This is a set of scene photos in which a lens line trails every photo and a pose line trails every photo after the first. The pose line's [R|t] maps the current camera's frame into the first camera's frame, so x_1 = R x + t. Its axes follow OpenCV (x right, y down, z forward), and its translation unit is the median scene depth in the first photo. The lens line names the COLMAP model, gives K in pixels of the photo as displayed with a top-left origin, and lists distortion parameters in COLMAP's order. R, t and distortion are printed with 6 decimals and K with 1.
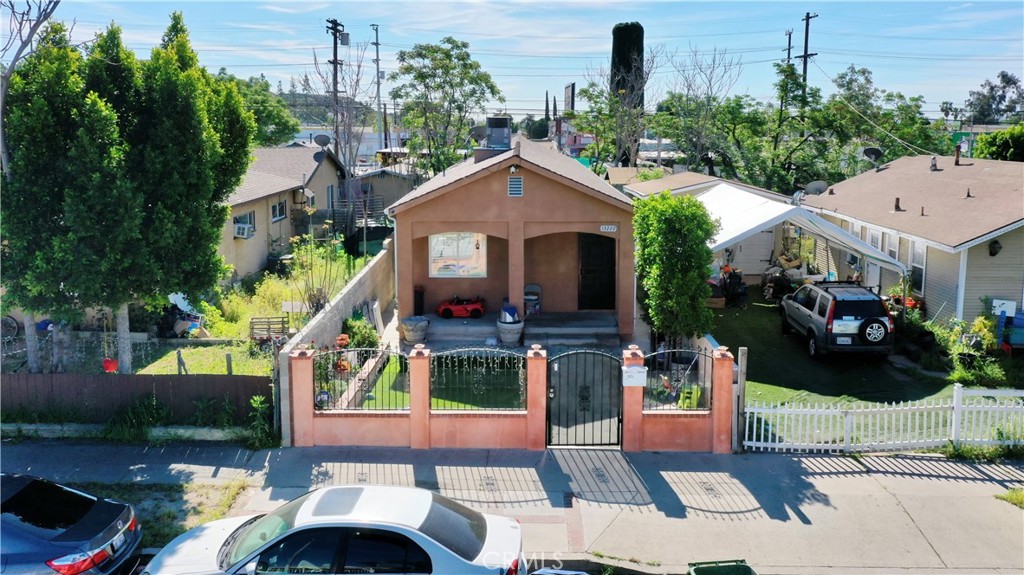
lens RADIAL K [[878.7, 0, 514.1], [0, 878.7, 289.8], [0, 0, 1]] dist [0.006236, 0.006050]
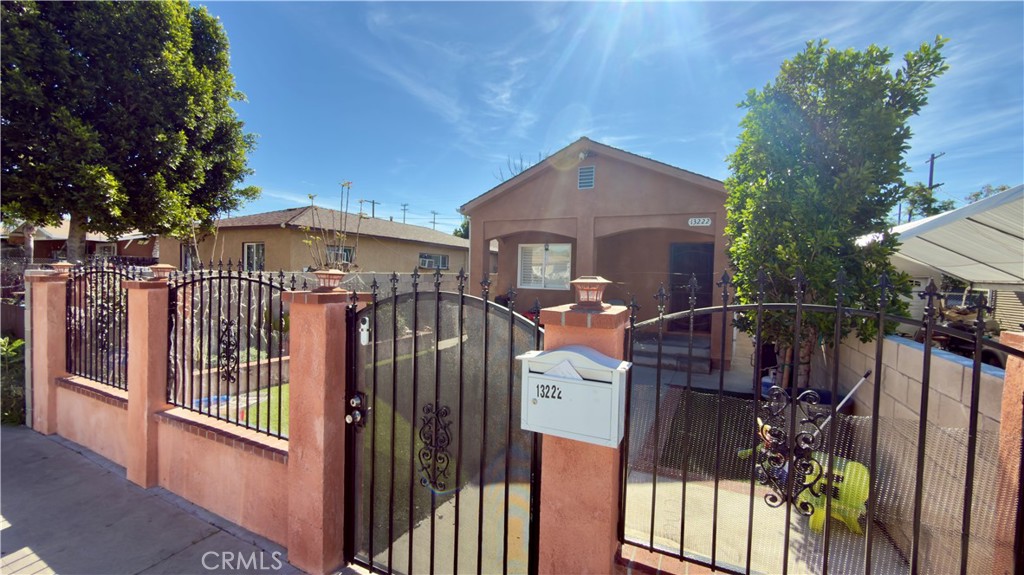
lens RADIAL K [[393.9, 0, 517.2], [0, 393.9, 302.4], [0, 0, 1]] dist [-0.000031, 0.000100]
pose [[0.899742, 0.047323, -0.433849, 0.164697], [-0.106883, 0.987723, -0.113923, 0.085552], [0.423132, 0.148873, 0.893754, 0.874991]]
